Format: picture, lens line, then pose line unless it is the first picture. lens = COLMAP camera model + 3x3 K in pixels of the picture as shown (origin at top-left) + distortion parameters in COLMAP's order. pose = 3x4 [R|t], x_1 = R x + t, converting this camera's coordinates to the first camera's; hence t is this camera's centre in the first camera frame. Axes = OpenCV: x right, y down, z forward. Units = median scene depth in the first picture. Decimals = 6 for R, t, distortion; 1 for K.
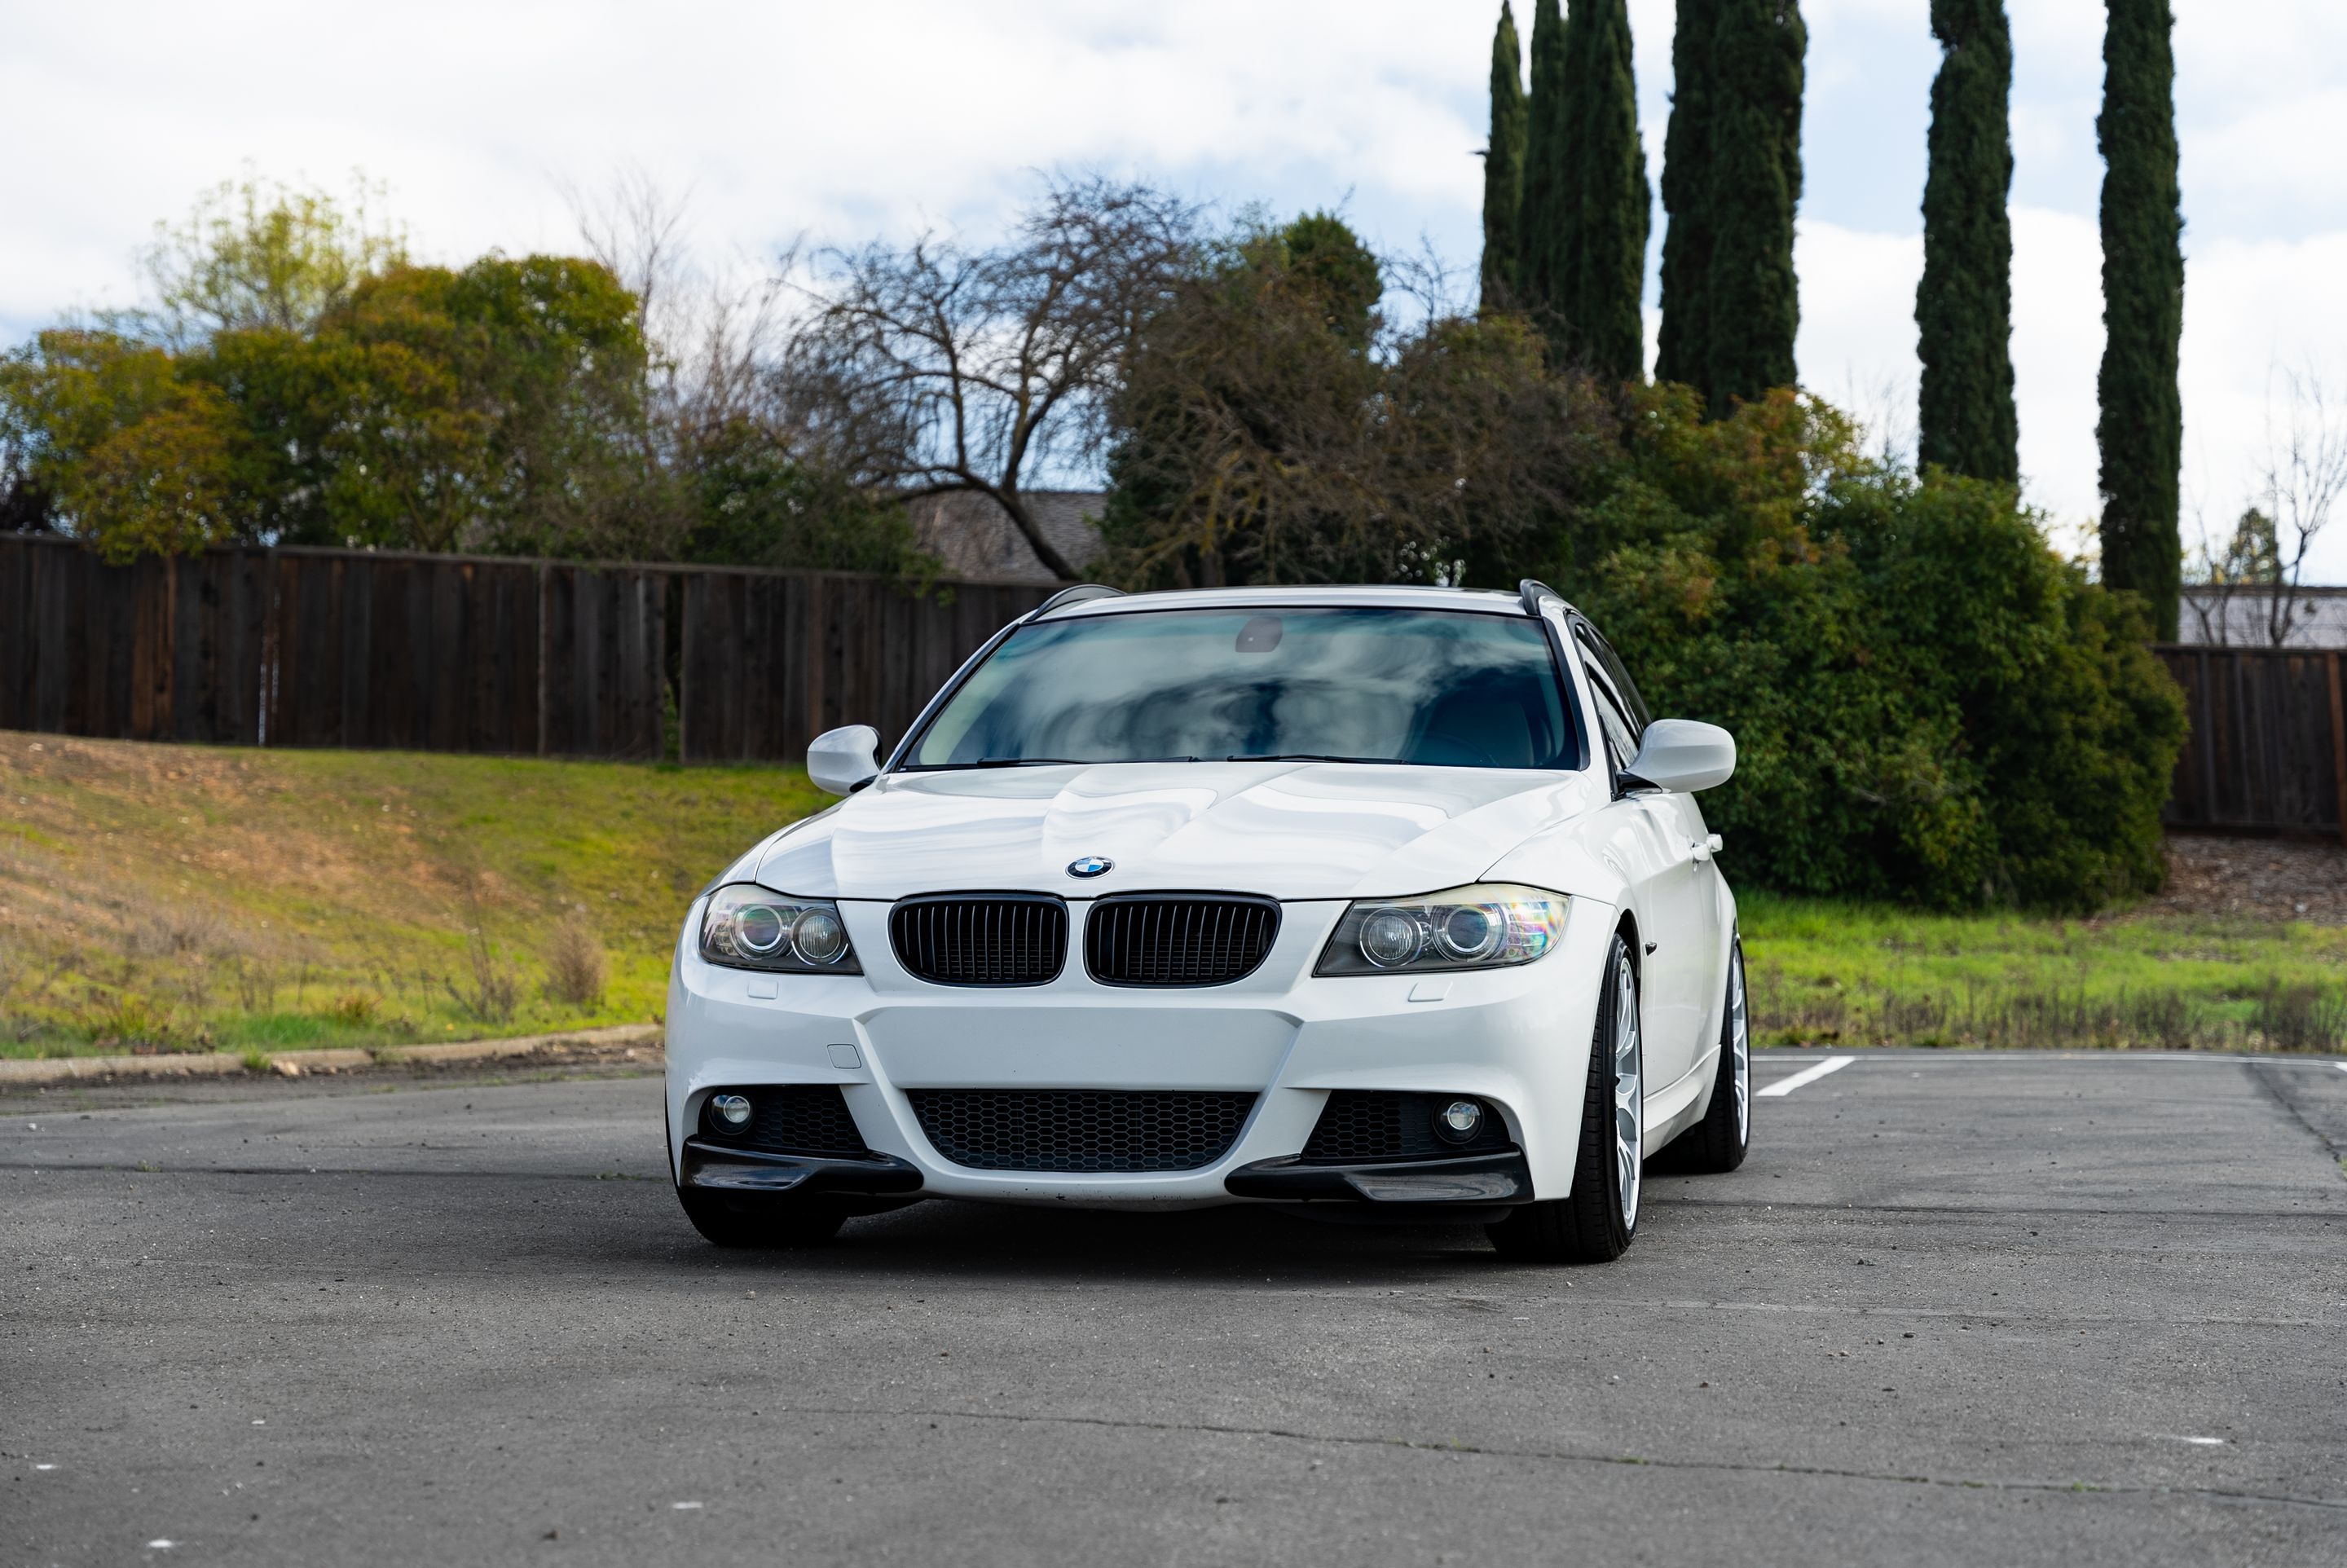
lens RADIAL K [[3972.1, 0, 1173.5], [0, 3972.1, 784.0], [0, 0, 1]] dist [0.024518, 0.023747]
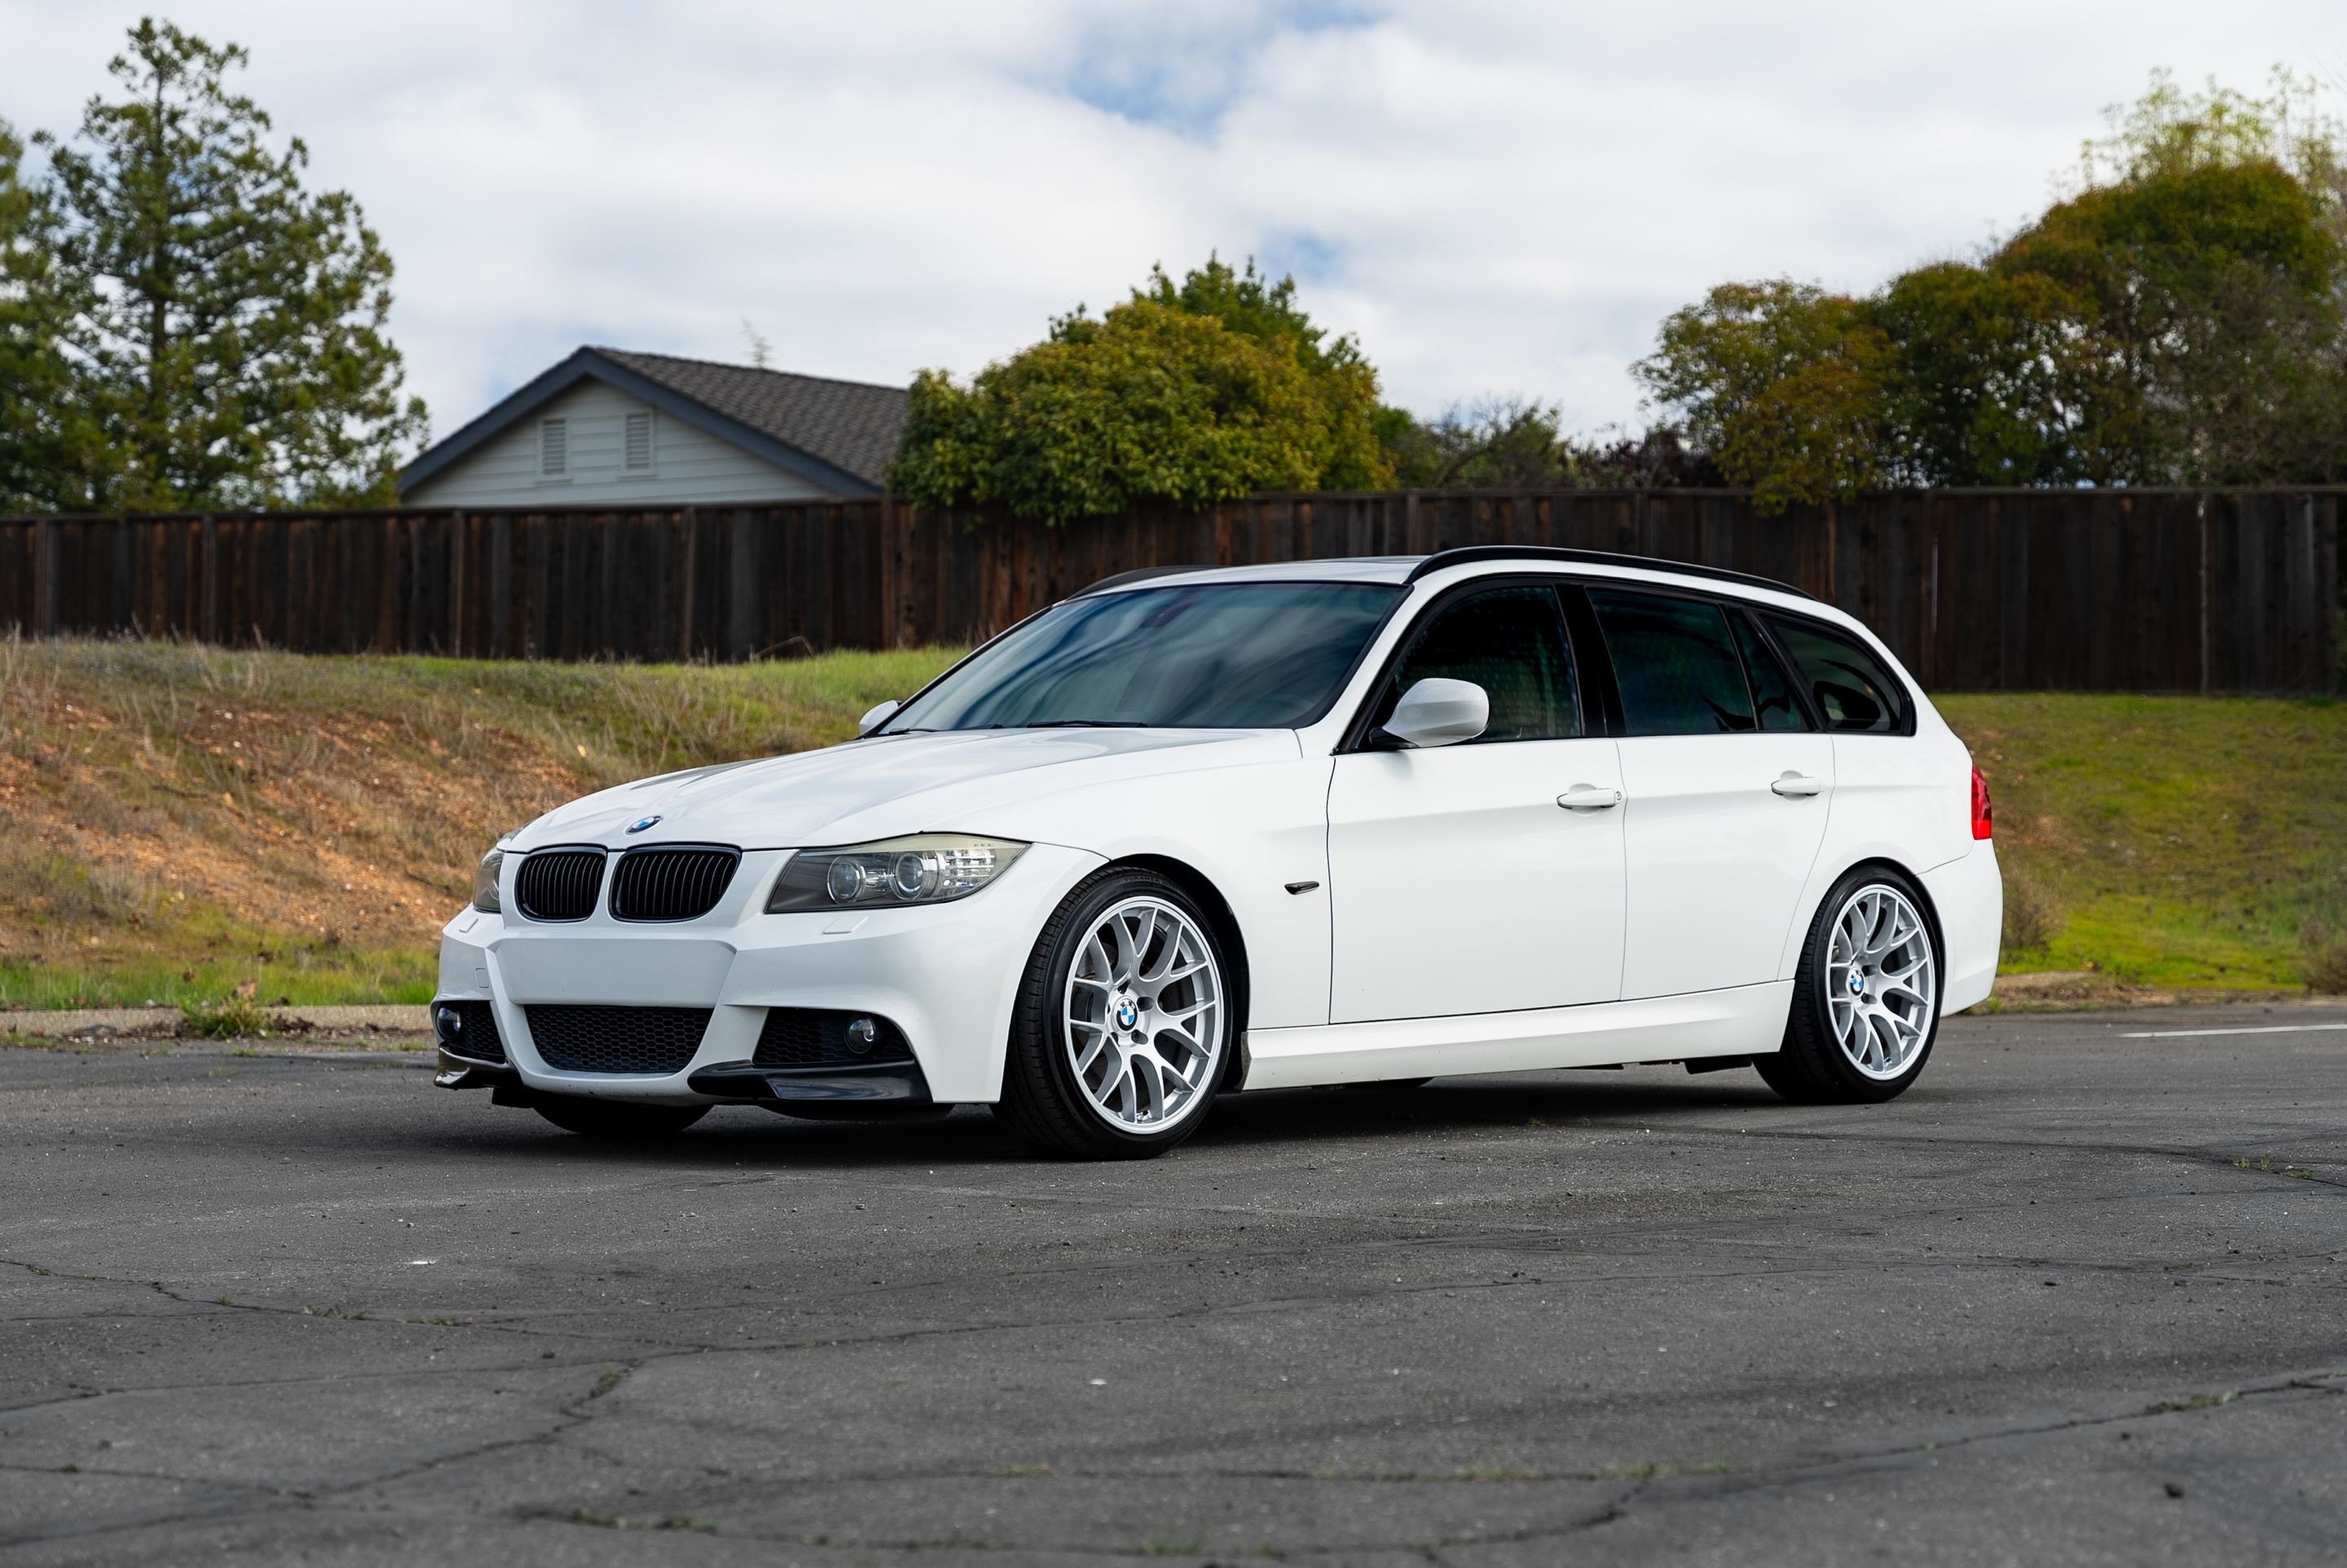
lens RADIAL K [[4263.2, 0, 1247.5], [0, 4263.2, 811.8], [0, 0, 1]] dist [0.043298, -0.124808]
pose [[0.874875, -0.014193, -0.484141, 0.155121], [0.024533, 0.999586, 0.015030, 0.000428], [0.483727, -0.025027, 0.874861, -0.011160]]
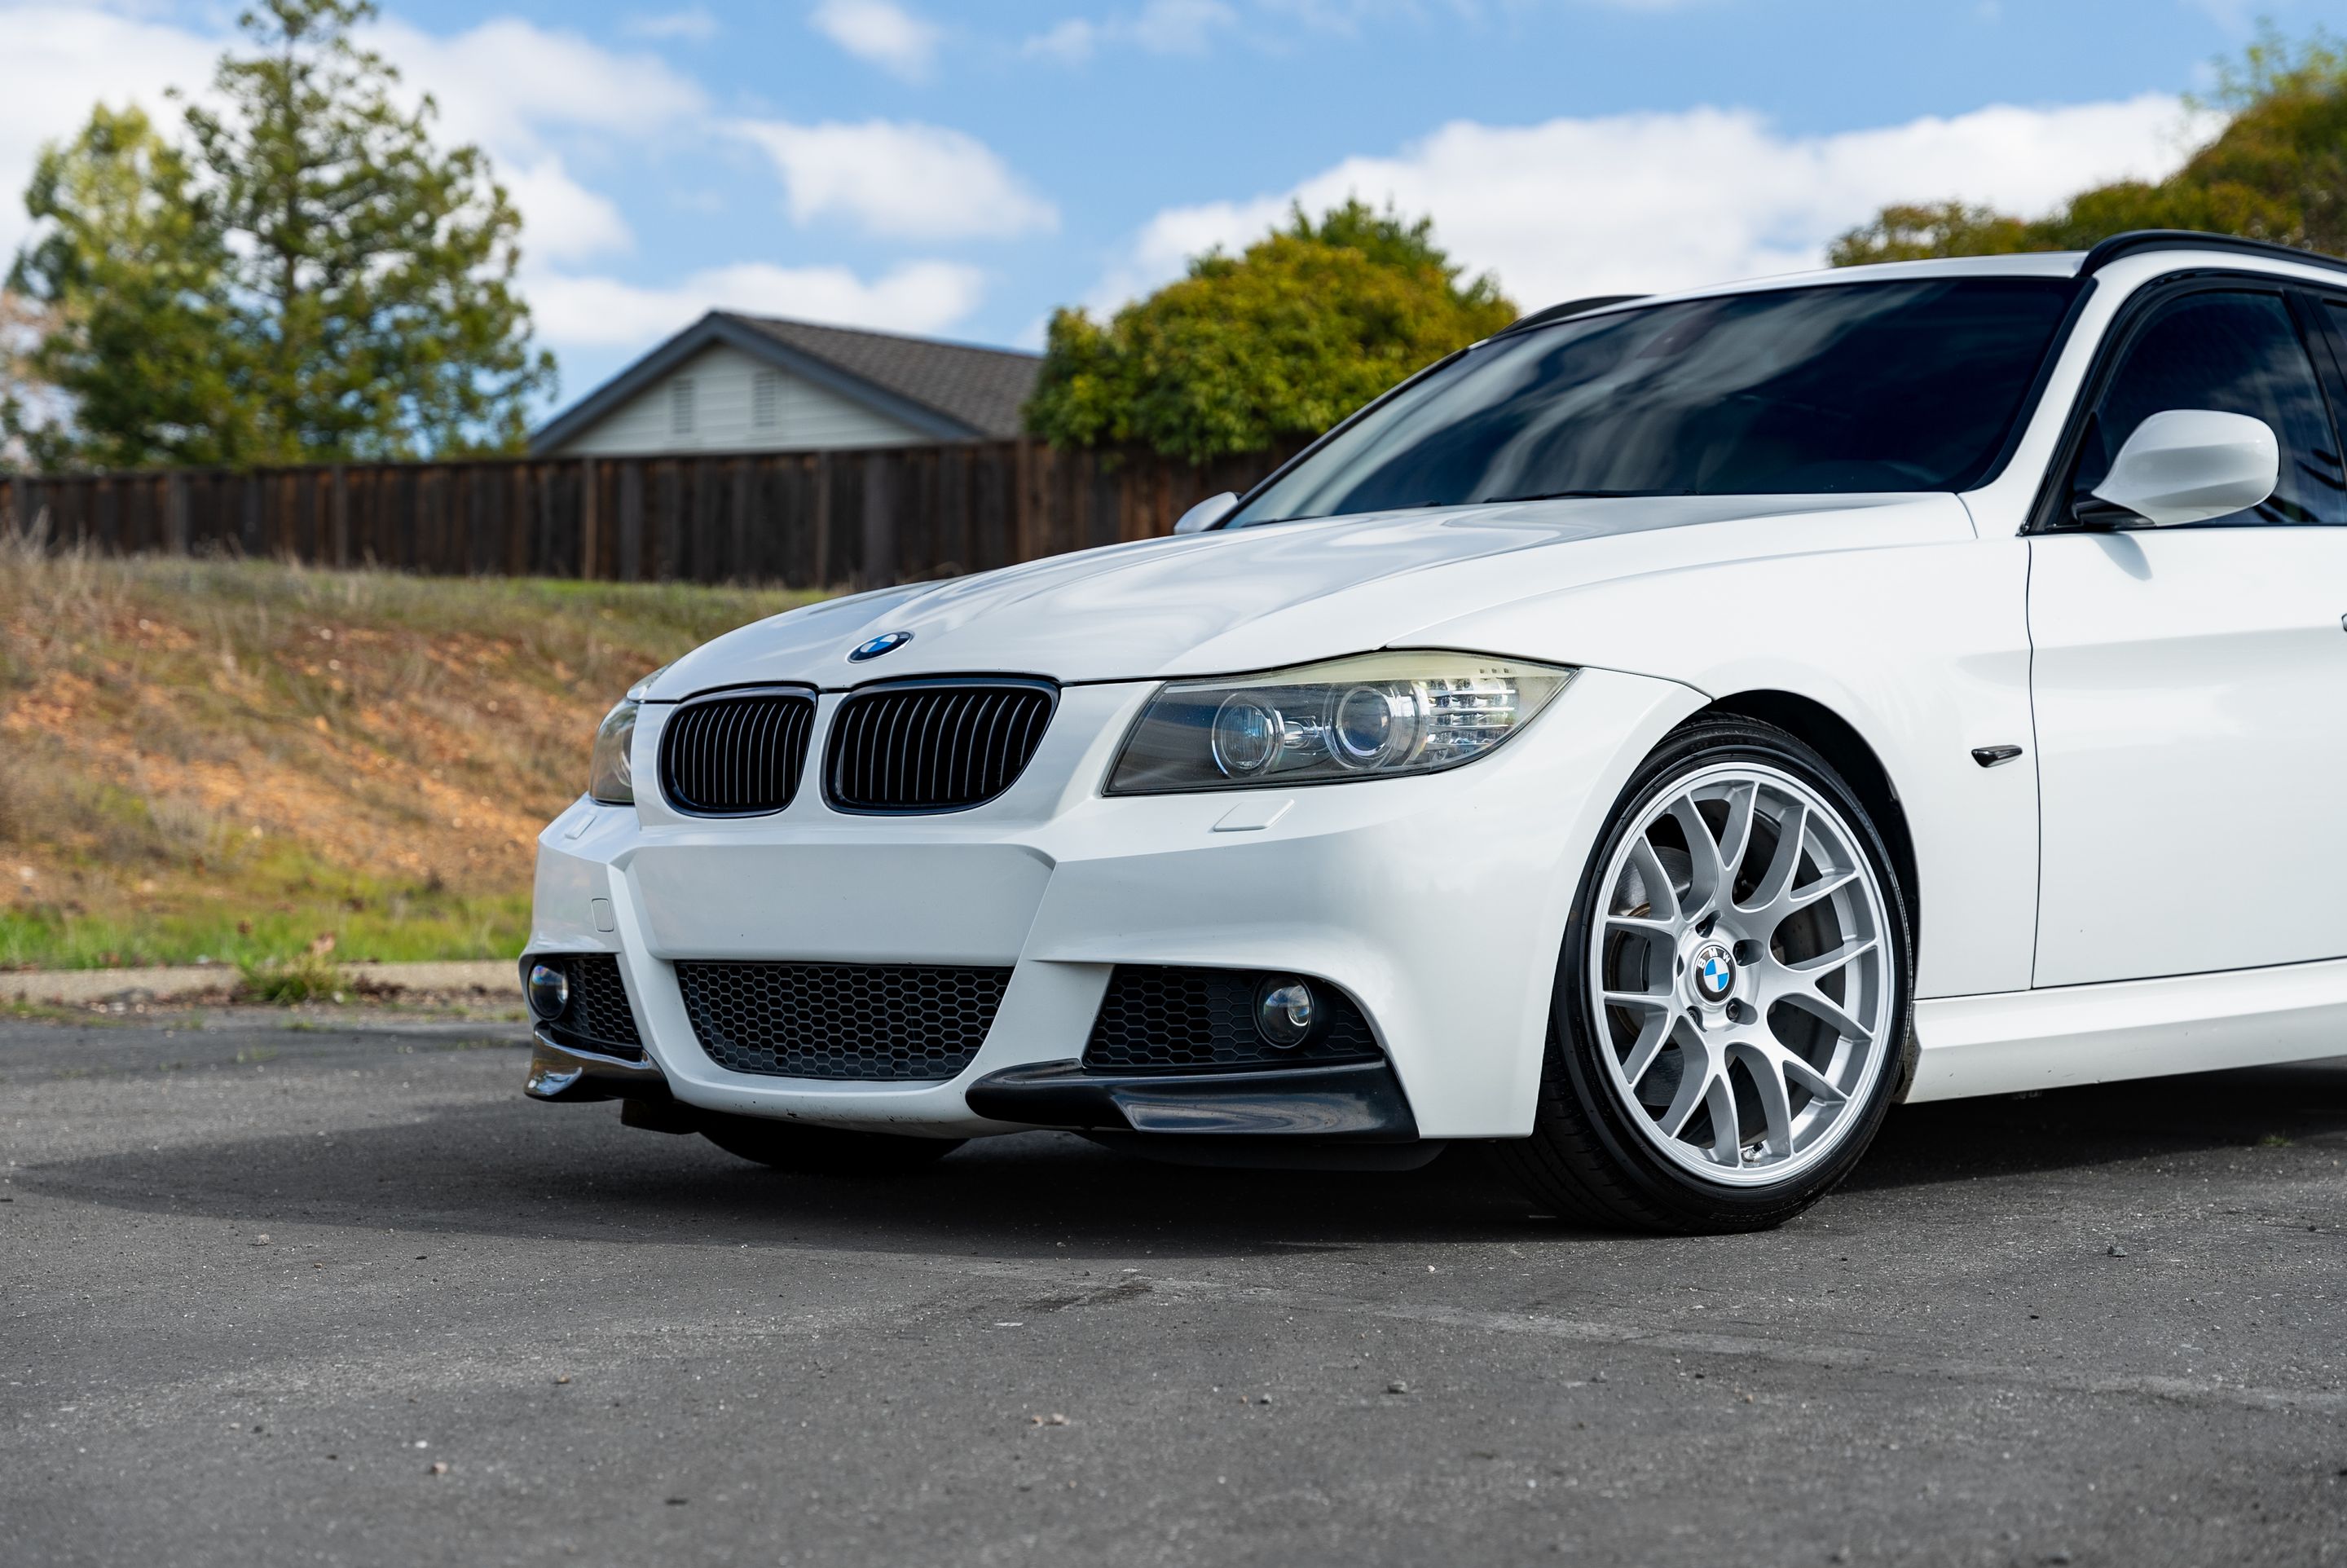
lens RADIAL K [[3972.1, 0, 1173.5], [0, 3972.1, 784.0], [0, 0, 1]] dist [0.024518, 0.023747]
pose [[0.855645, -0.018868, -0.517220, 0.077286], [0.031541, 0.999379, 0.015721, 0.007159], [0.516602, -0.029765, 0.855708, 0.085149]]
